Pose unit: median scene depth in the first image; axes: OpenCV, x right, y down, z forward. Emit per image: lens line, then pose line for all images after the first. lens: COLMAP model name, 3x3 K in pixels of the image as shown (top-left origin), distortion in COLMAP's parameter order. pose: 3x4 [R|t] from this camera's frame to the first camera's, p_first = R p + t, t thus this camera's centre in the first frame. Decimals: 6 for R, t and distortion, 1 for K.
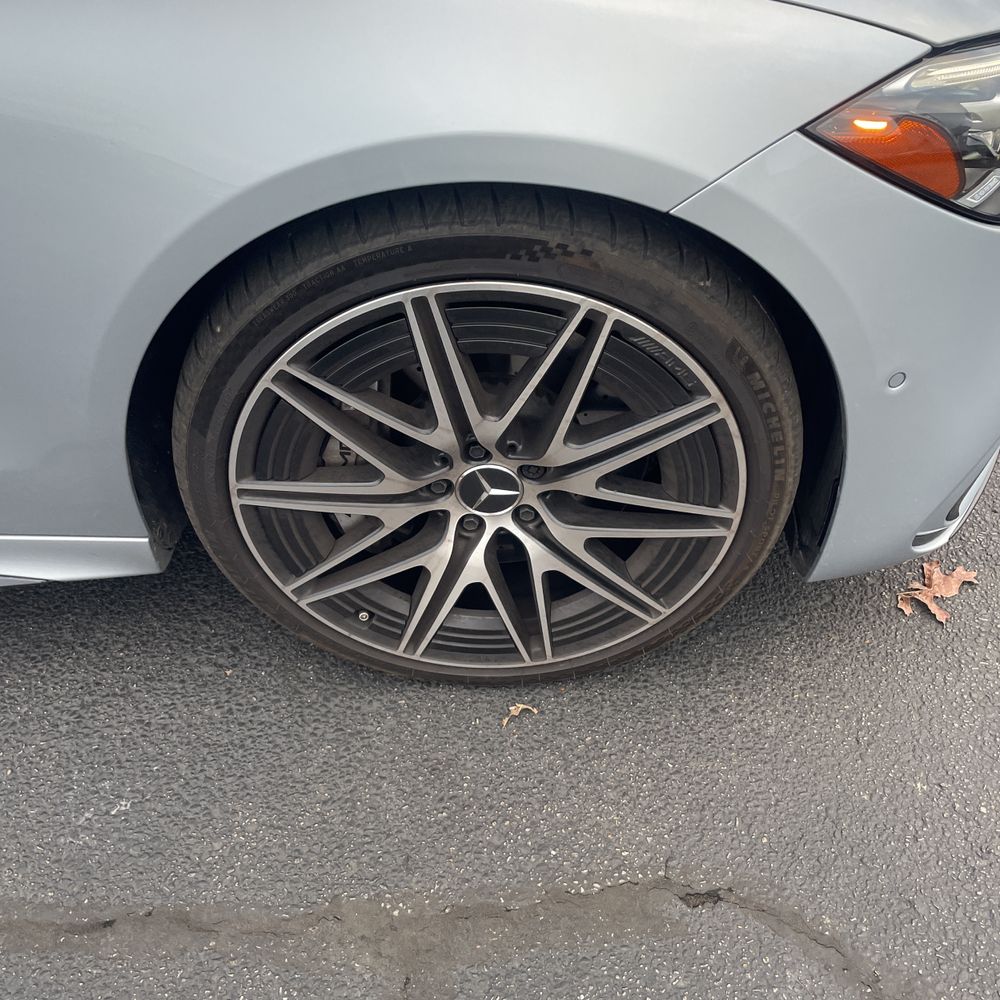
lens RADIAL K [[994.4, 0, 497.0], [0, 994.4, 499.9], [0, 0, 1]] dist [0.098757, -0.130202]
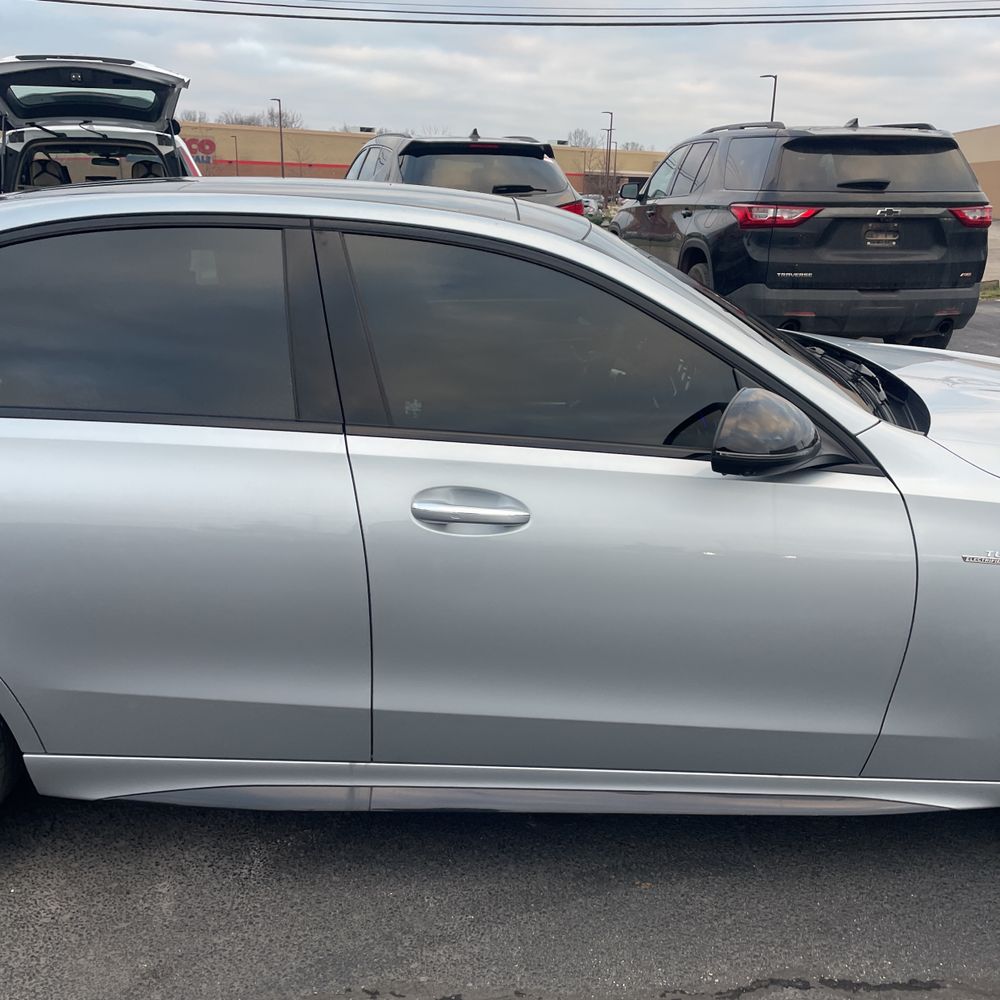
lens RADIAL K [[990.9, 0, 496.0], [0, 990.9, 516.5], [0, 0, 1]] dist [0.086505, -0.105446]
pose [[0.999465, 0.004843, 0.032360, -1.491155], [0.008824, 0.912448, -0.409099, 0.376917], [-0.031508, 0.409165, 0.911916, -0.974013]]
